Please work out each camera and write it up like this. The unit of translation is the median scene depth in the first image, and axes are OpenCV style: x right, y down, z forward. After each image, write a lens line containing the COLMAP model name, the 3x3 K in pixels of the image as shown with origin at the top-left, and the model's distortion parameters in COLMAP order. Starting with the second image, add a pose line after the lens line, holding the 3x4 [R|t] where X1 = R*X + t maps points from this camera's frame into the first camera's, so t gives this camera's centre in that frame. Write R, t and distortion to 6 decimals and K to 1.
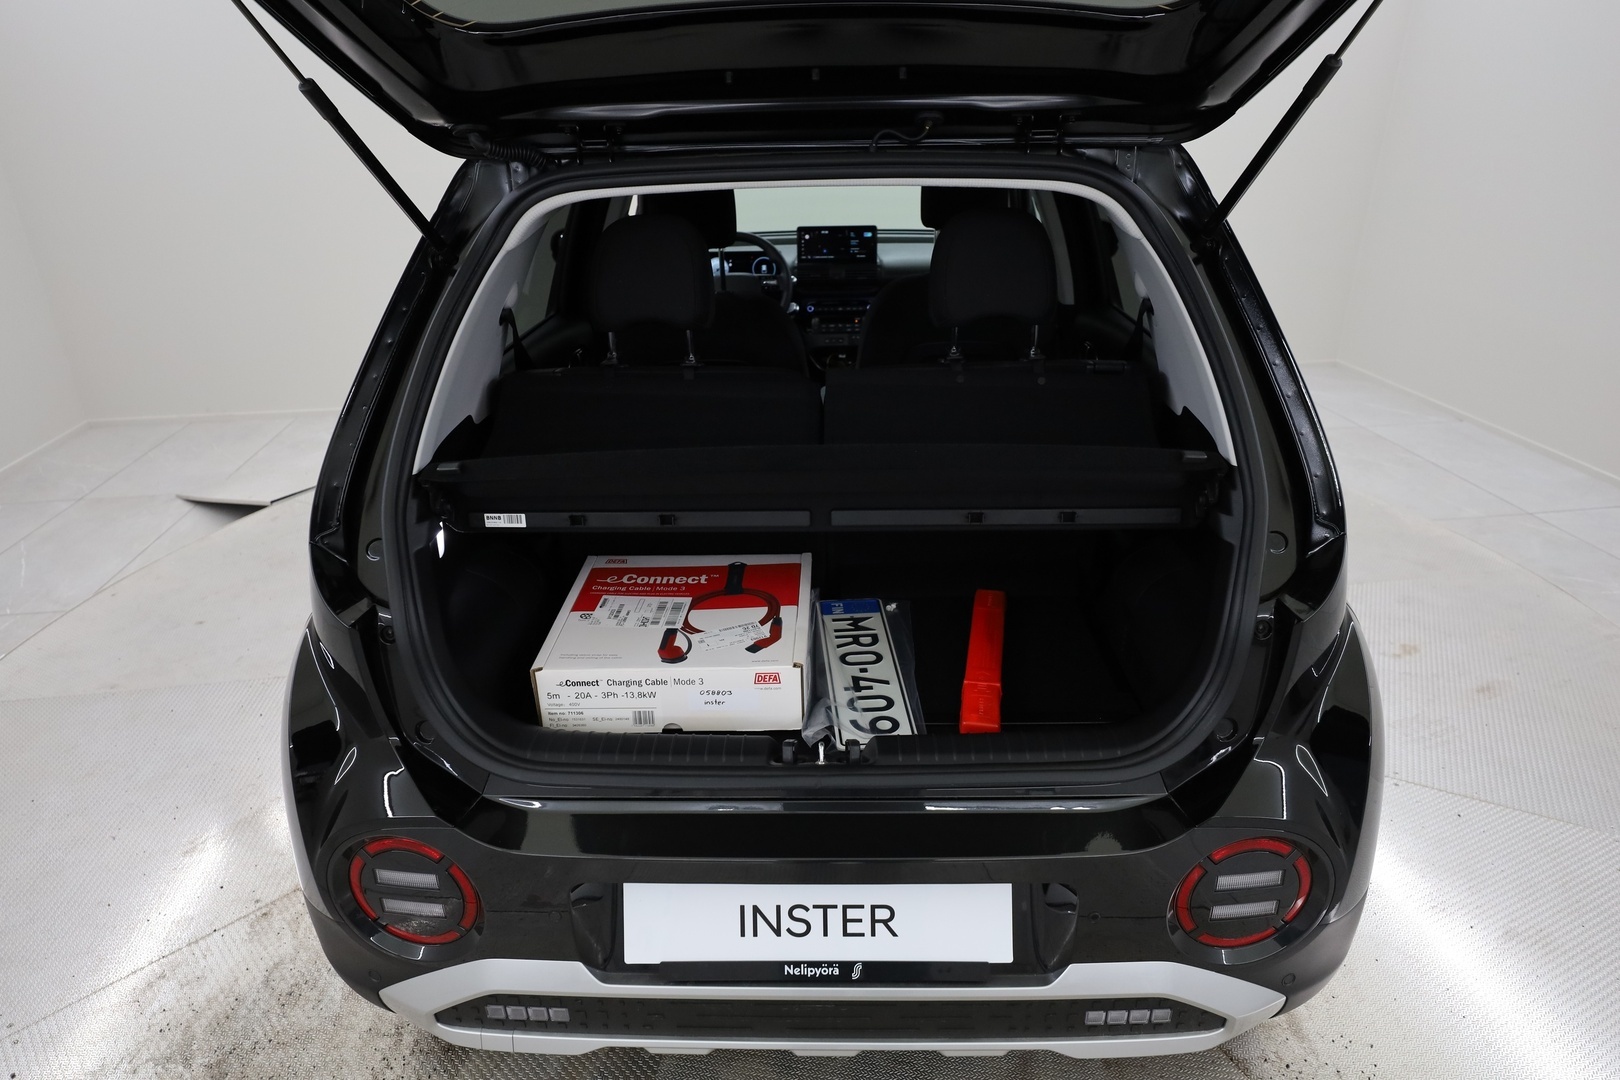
lens RADIAL K [[1017.0, 0, 810.1], [0, 1017.0, 542.8], [0, 0, 1]] dist [0.002272, 0.000067]
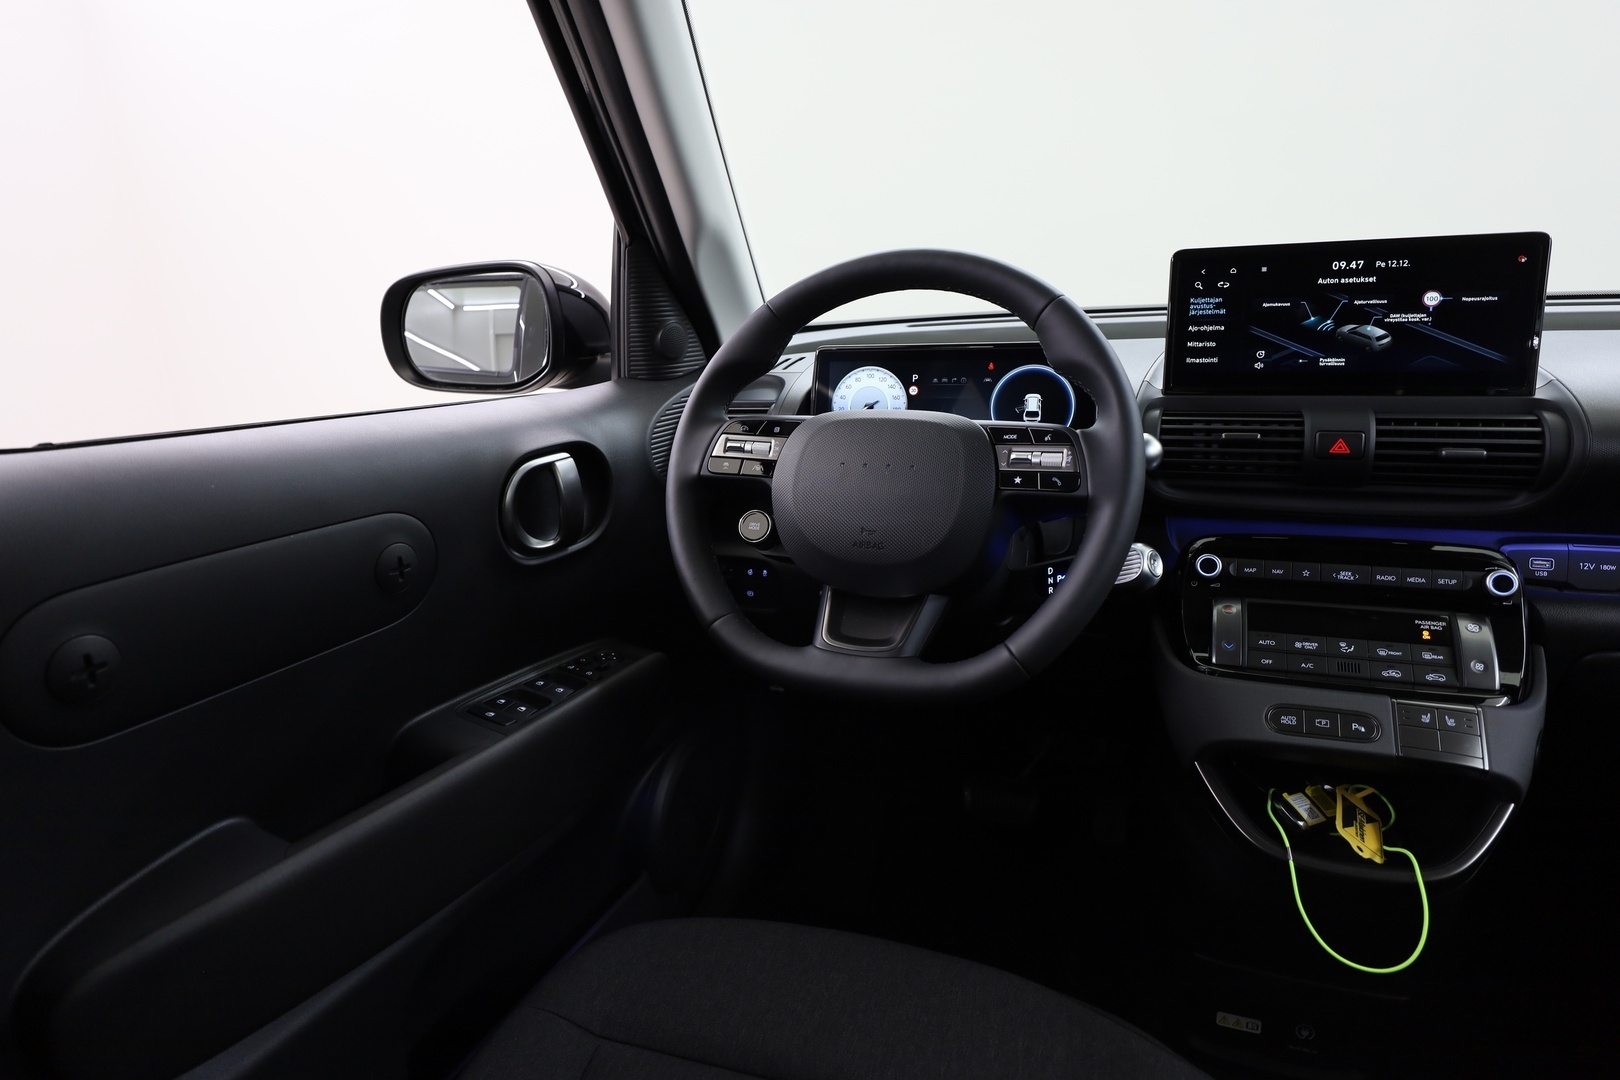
lens RADIAL K [[923.3, 0, 806.0], [0, 923.3, 538.8], [0, 0, 1]] dist [0.004405, 0.000592]
pose [[0.936555, 0.071349, -0.343182, -0.015428], [-0.119889, 0.985220, -0.122349, -0.197910], [0.329381, 0.155730, 0.931266, 0.759948]]
